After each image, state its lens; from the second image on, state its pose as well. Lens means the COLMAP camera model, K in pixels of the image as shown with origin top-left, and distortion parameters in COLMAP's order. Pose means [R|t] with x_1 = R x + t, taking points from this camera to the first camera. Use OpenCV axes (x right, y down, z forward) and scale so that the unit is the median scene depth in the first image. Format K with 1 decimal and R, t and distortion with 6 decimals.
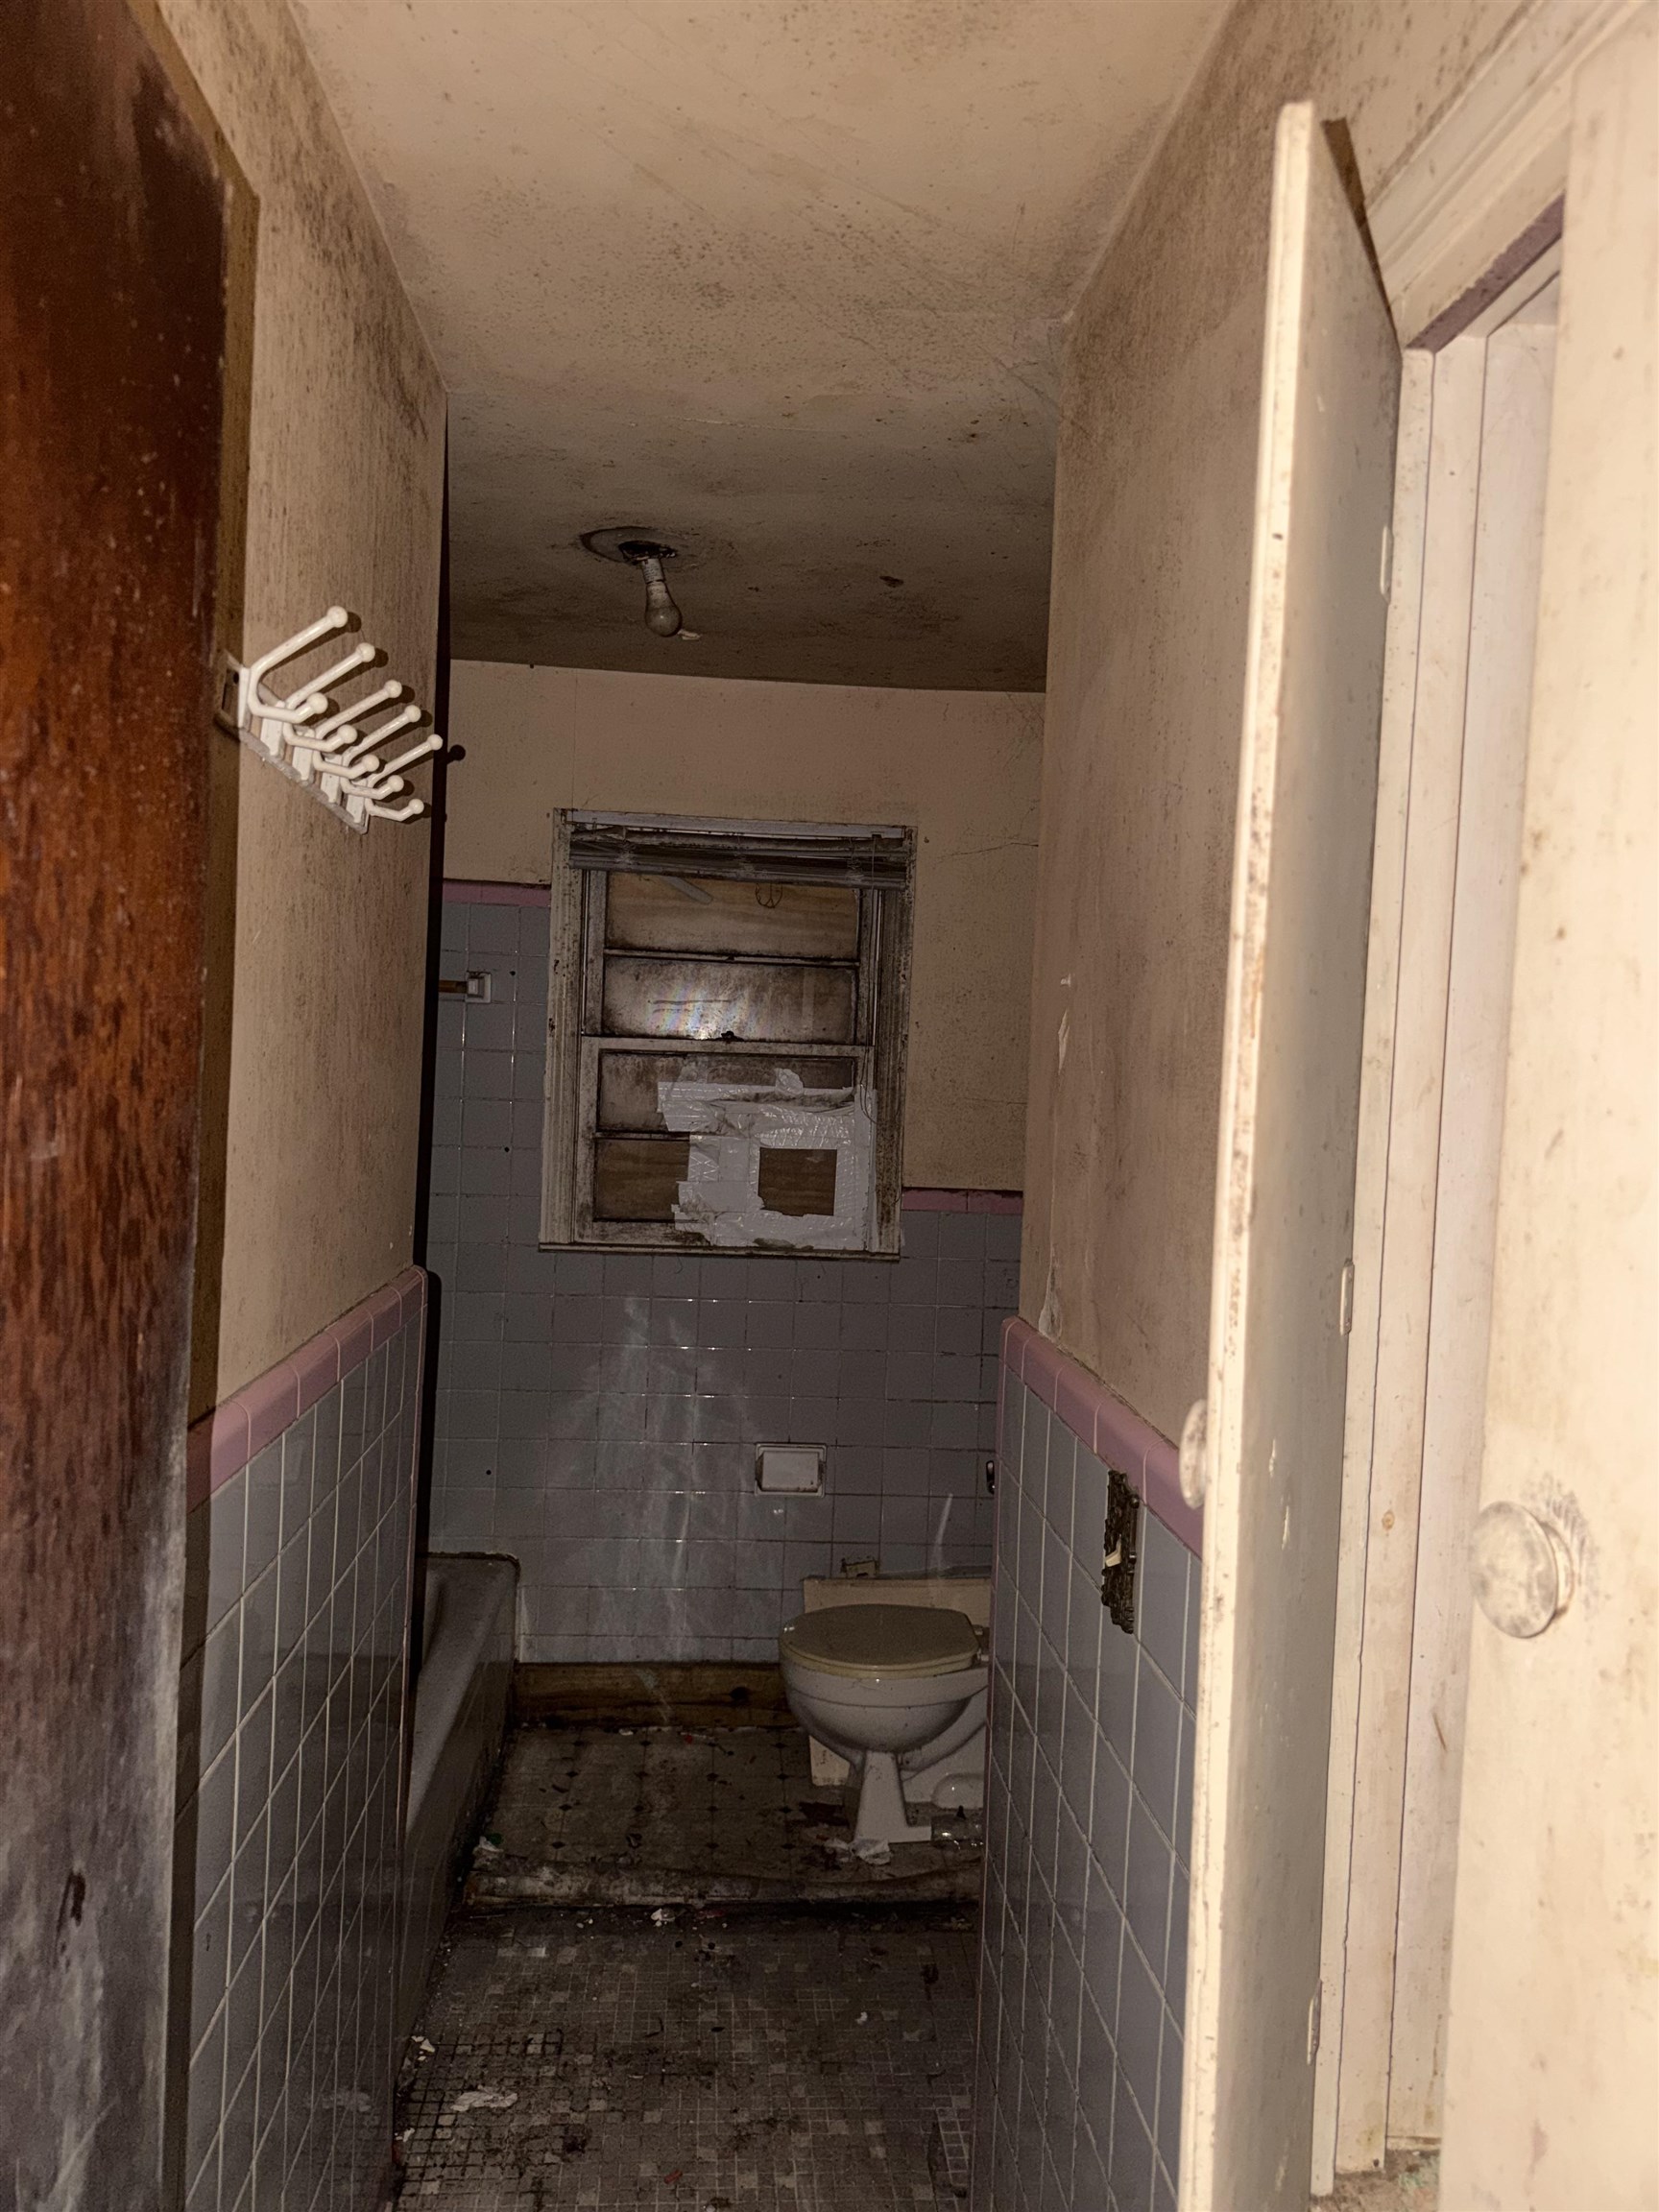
lens RADIAL K [[1565.5, 0, 834.8], [0, 1565.5, 1103.9], [0, 0, 1]] dist [0.059614, -0.001084]
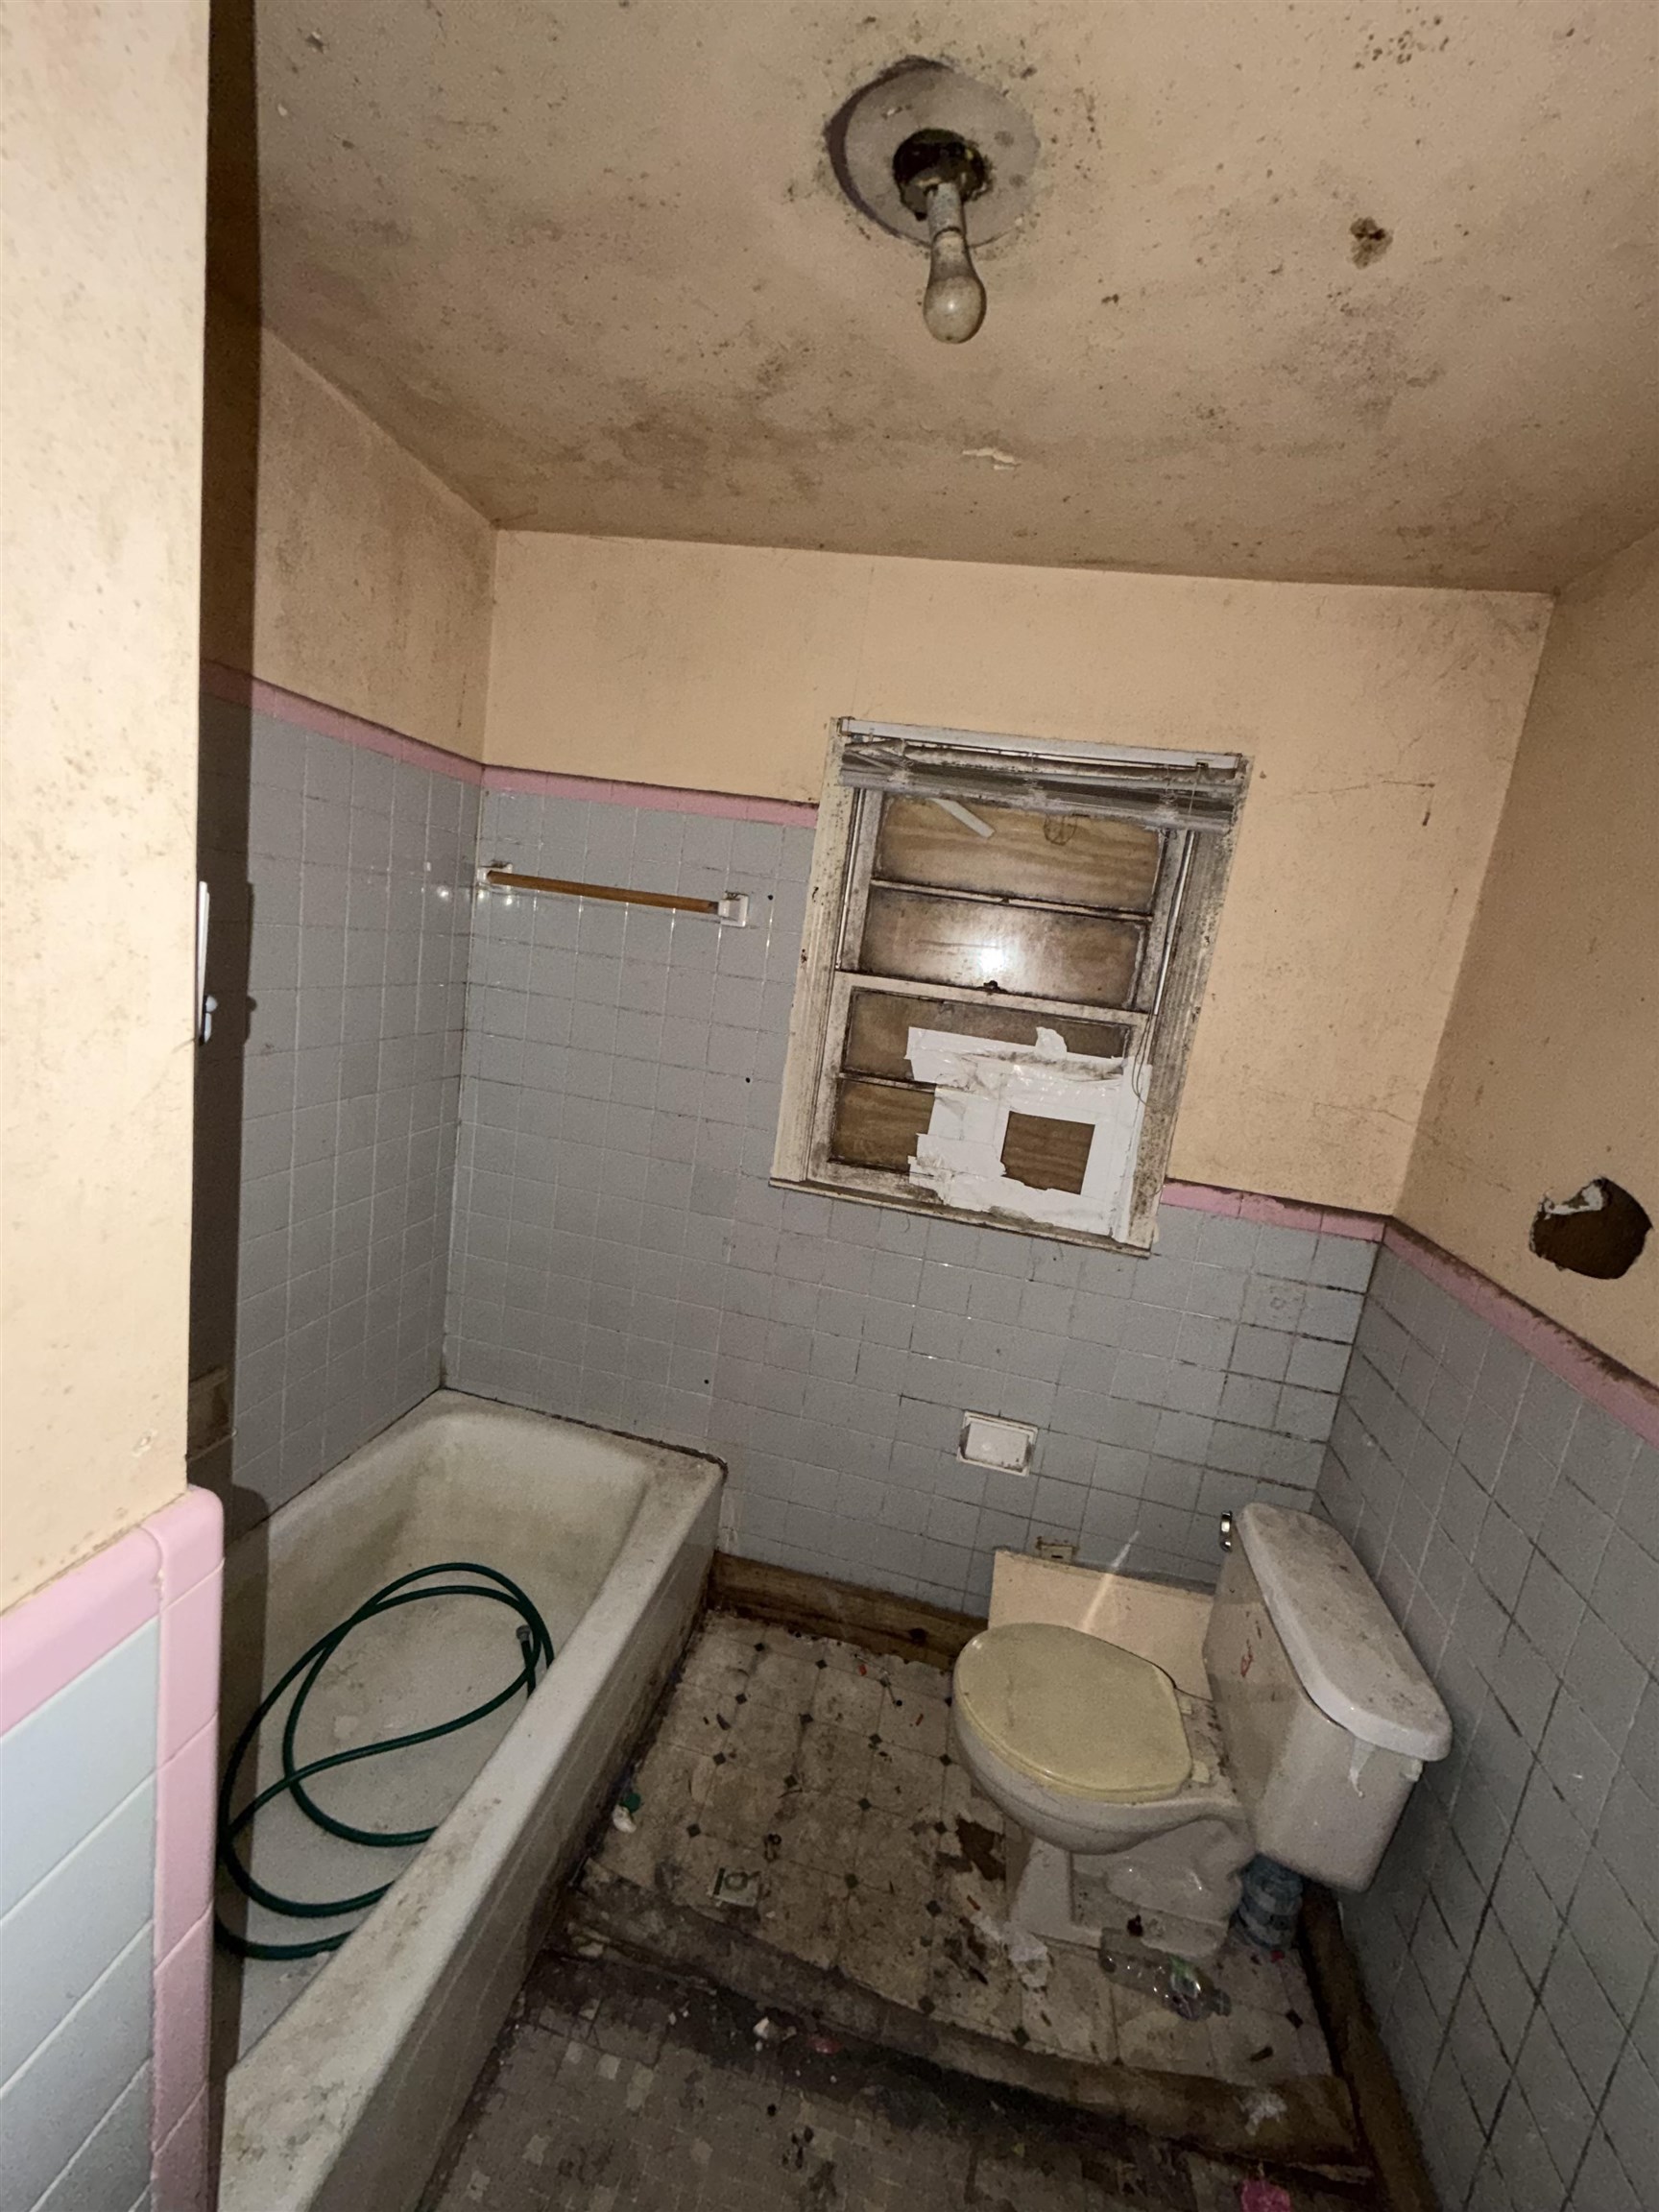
lens RADIAL K [[888.4, 0, 829.8], [0, 888.4, 1103.5], [0, 0, 1]] dist [0.003234, -0.000046]
pose [[0.959300, 0.138750, -0.245951, -0.021295], [-0.106411, 0.984377, 0.140279, -0.039030], [0.261572, -0.108398, 0.959078, 0.471965]]
